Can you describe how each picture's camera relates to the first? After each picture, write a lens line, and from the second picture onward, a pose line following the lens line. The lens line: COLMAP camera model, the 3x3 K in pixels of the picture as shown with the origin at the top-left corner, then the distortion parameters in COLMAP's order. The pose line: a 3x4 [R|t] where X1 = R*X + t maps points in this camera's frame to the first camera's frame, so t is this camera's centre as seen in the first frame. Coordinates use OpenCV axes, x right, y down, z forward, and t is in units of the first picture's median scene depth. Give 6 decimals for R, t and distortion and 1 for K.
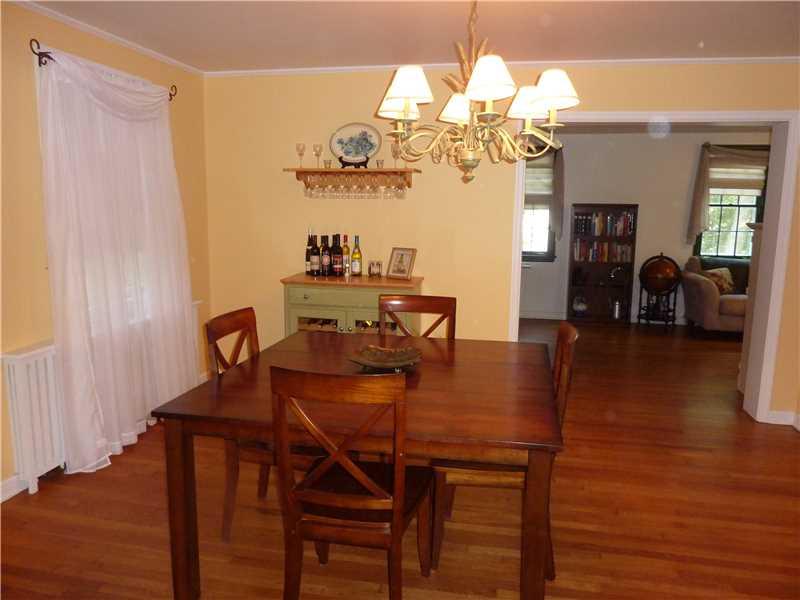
lens RADIAL K [[603.7, 0, 400.6], [0, 603.7, 300.9], [0, 0, 1]] dist [-0.013879, -0.004214]
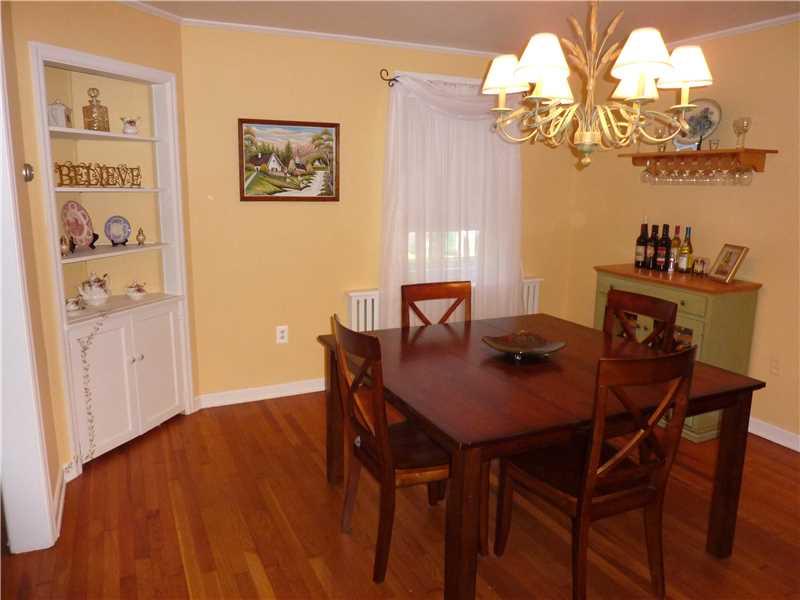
lens RADIAL K [[603.7, 0, 403.6], [0, 603.7, 299.1], [0, 0, 1]] dist [-0.013879, -0.004214]
pose [[0.600911, 0.150455, -0.785028, 0.390319], [-0.132180, 0.987308, 0.088043, -0.027021], [0.788311, 0.050859, 0.613171, 0.136378]]
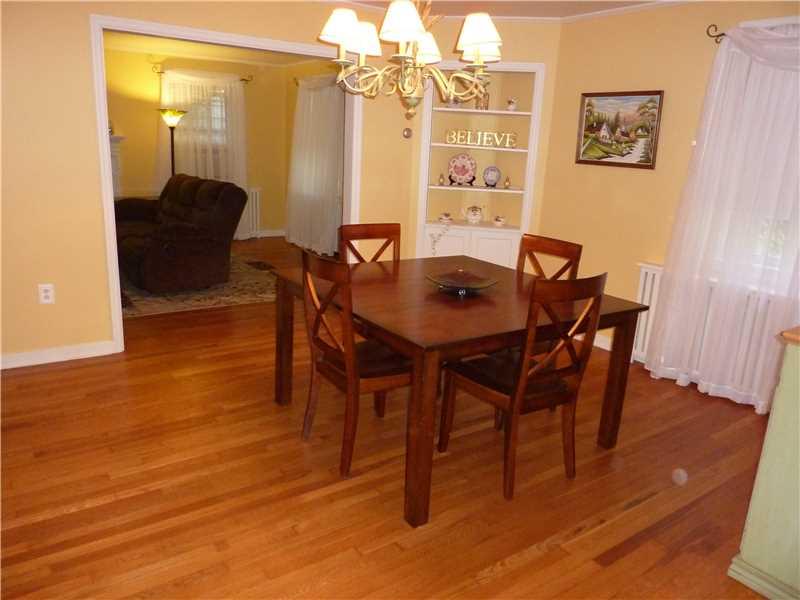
lens RADIAL K [[603.7, 0, 401.5], [0, 603.7, 298.4], [0, 0, 1]] dist [-0.013879, -0.004214]
pose [[-0.681530, 0.139552, -0.718361, 0.534118], [-0.173175, 0.923010, 0.343604, -0.151259], [0.711005, 0.358578, -0.604891, 0.992537]]
